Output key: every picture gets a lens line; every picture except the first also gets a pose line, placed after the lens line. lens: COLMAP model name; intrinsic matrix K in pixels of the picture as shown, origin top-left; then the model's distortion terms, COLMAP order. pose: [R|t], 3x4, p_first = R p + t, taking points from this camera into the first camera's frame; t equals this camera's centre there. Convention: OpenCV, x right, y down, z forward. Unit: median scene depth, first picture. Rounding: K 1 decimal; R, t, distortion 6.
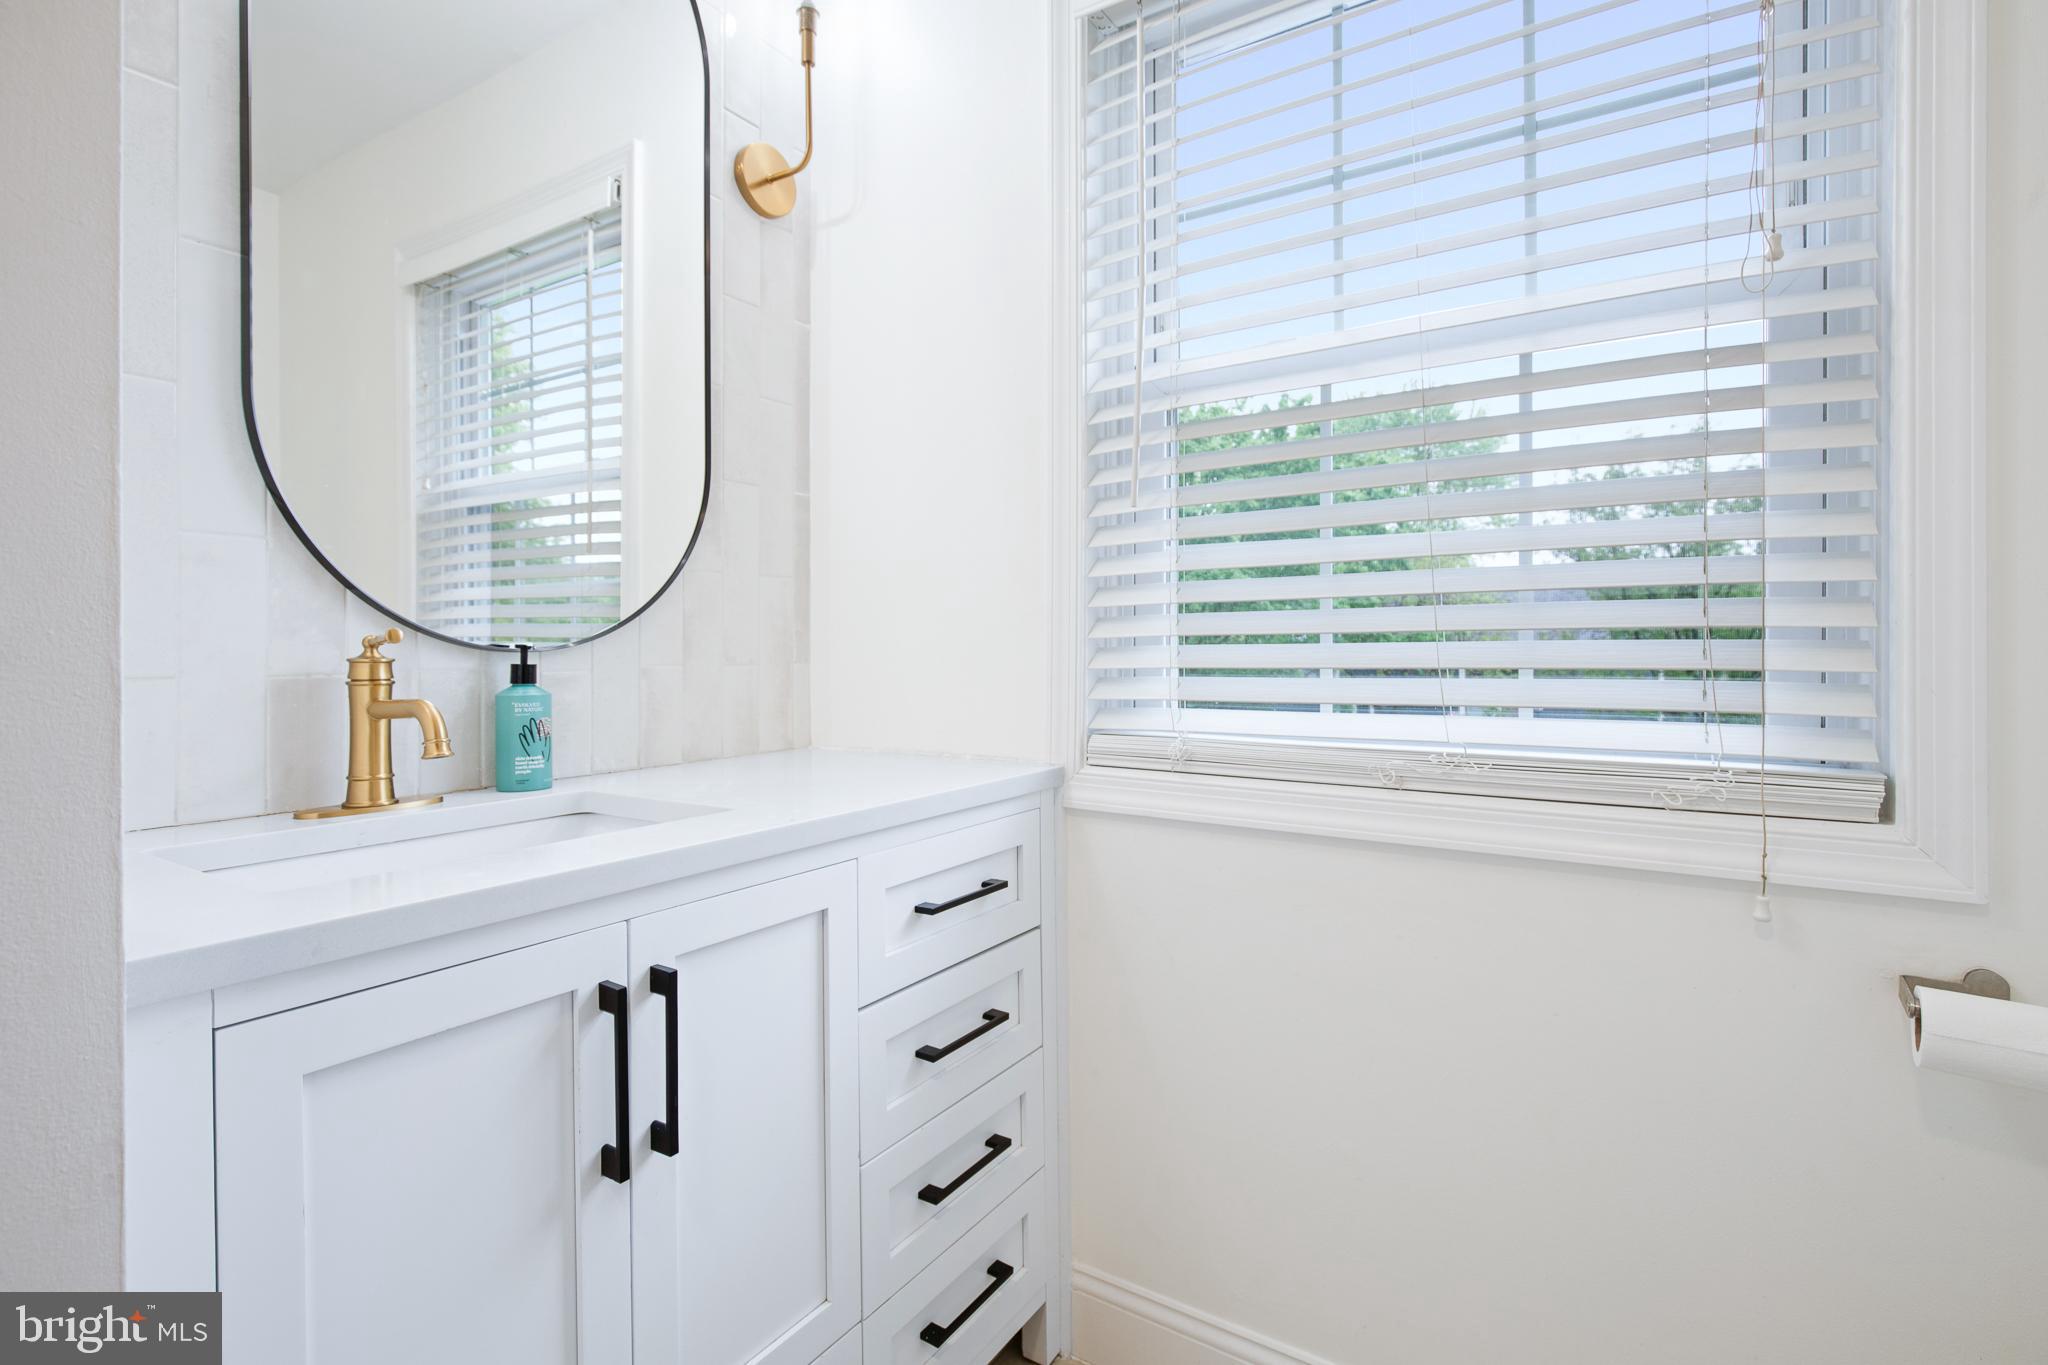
lens RADIAL K [[955.9, 0, 1044.3], [0, 955.9, 646.7], [0, 0, 1]] dist [-0.013454, -0.000769]
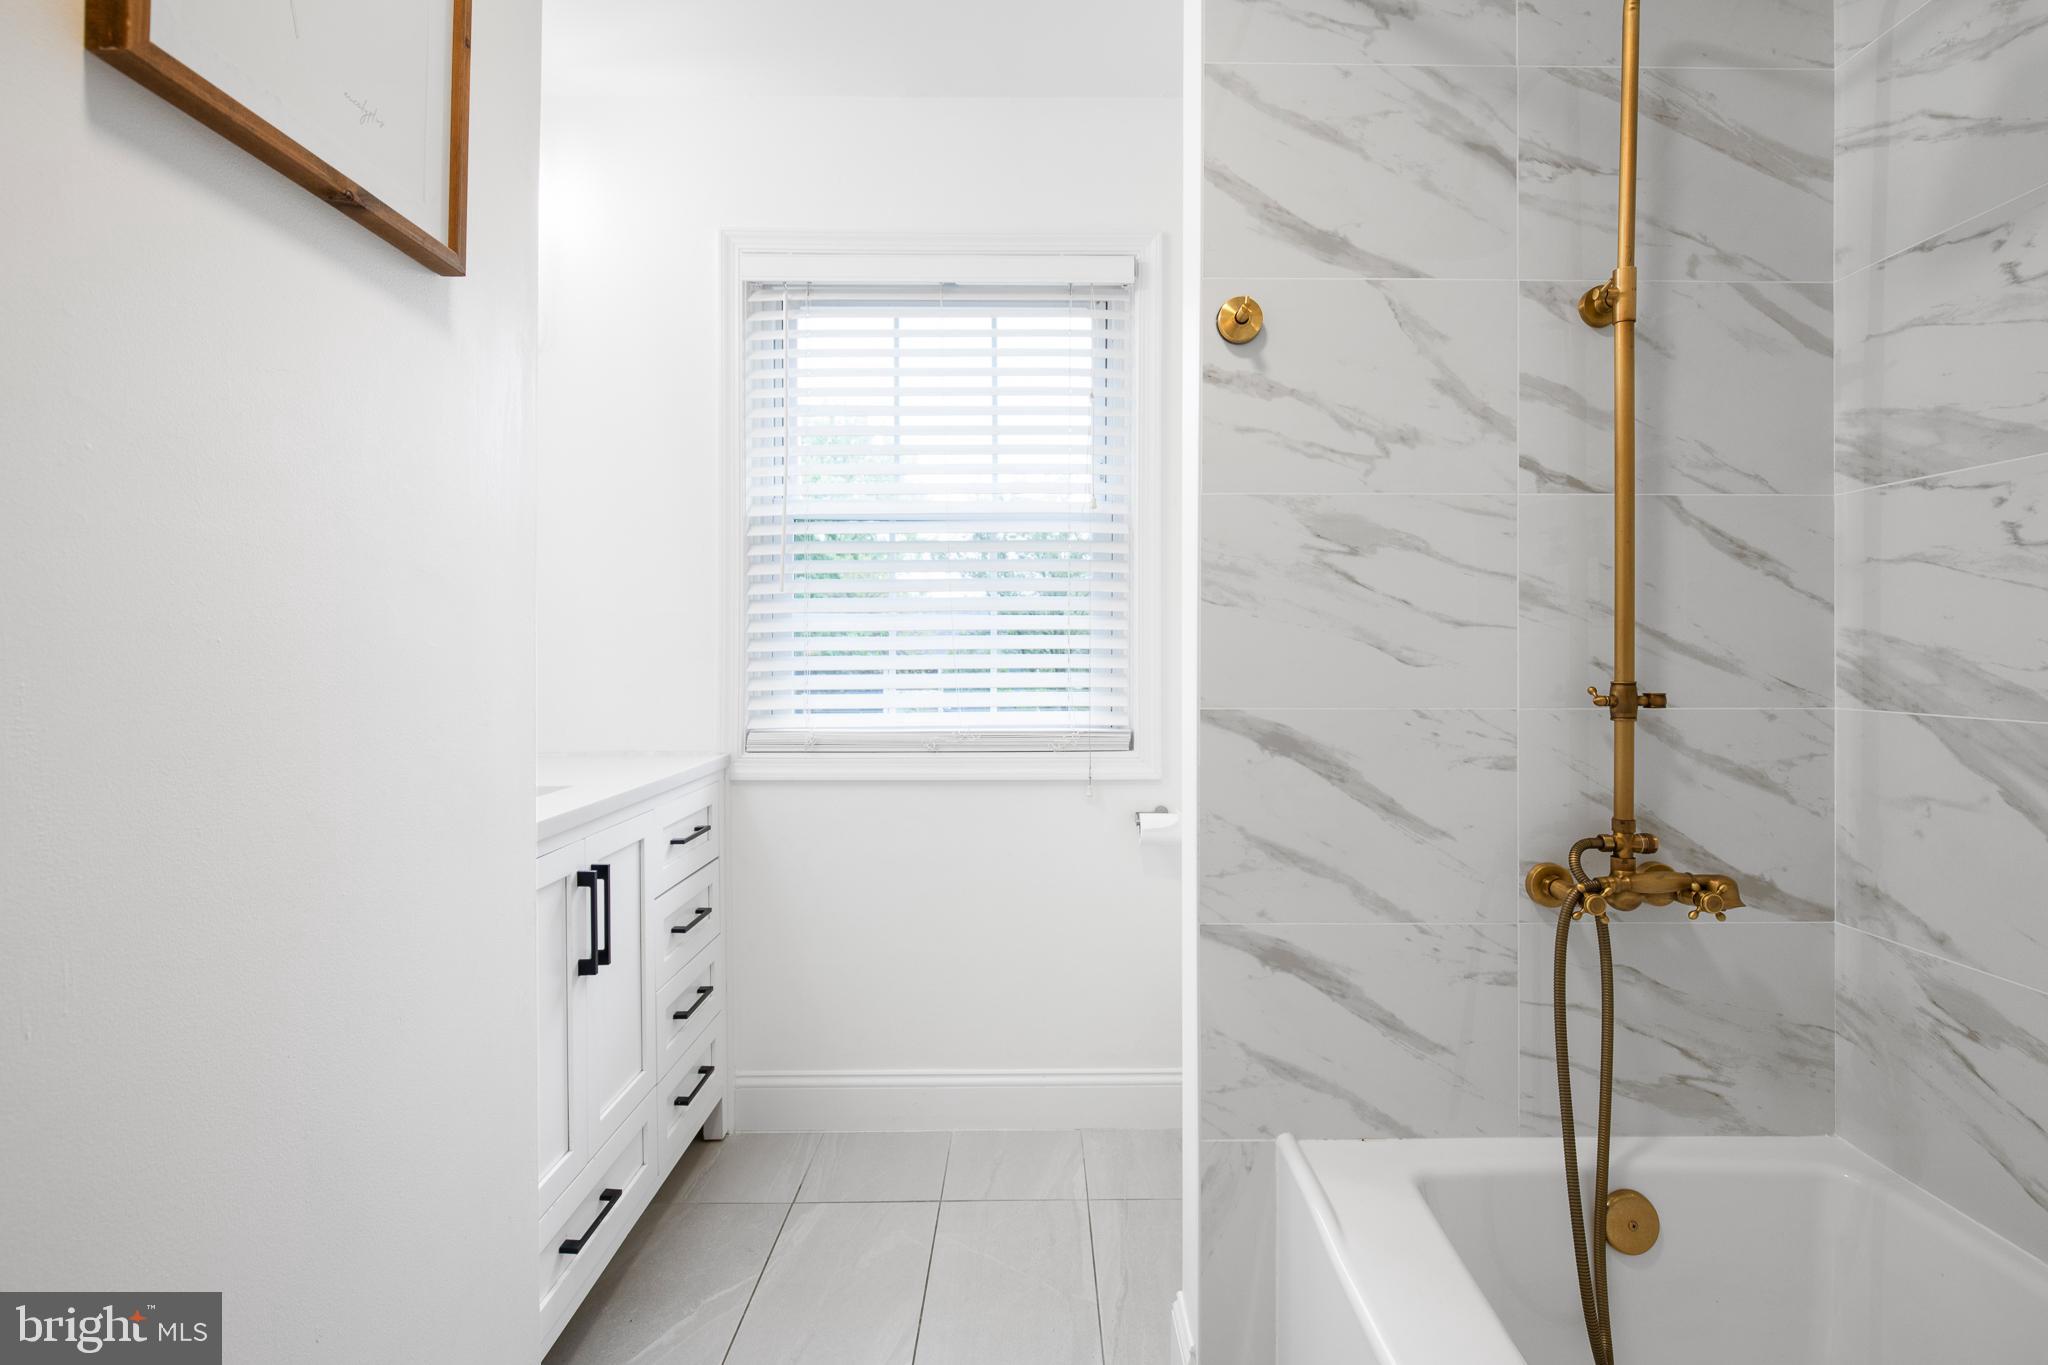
lens RADIAL K [[955.9, 0, 1044.3], [0, 955.9, 646.7], [0, 0, 1]] dist [-0.013454, -0.000769]
pose [[0.835458, 0.002367, 0.549549, -0.438705], [0.000703, 0.999985, -0.005376, -0.044918], [-0.549554, 0.004878, 0.835444, -0.632800]]
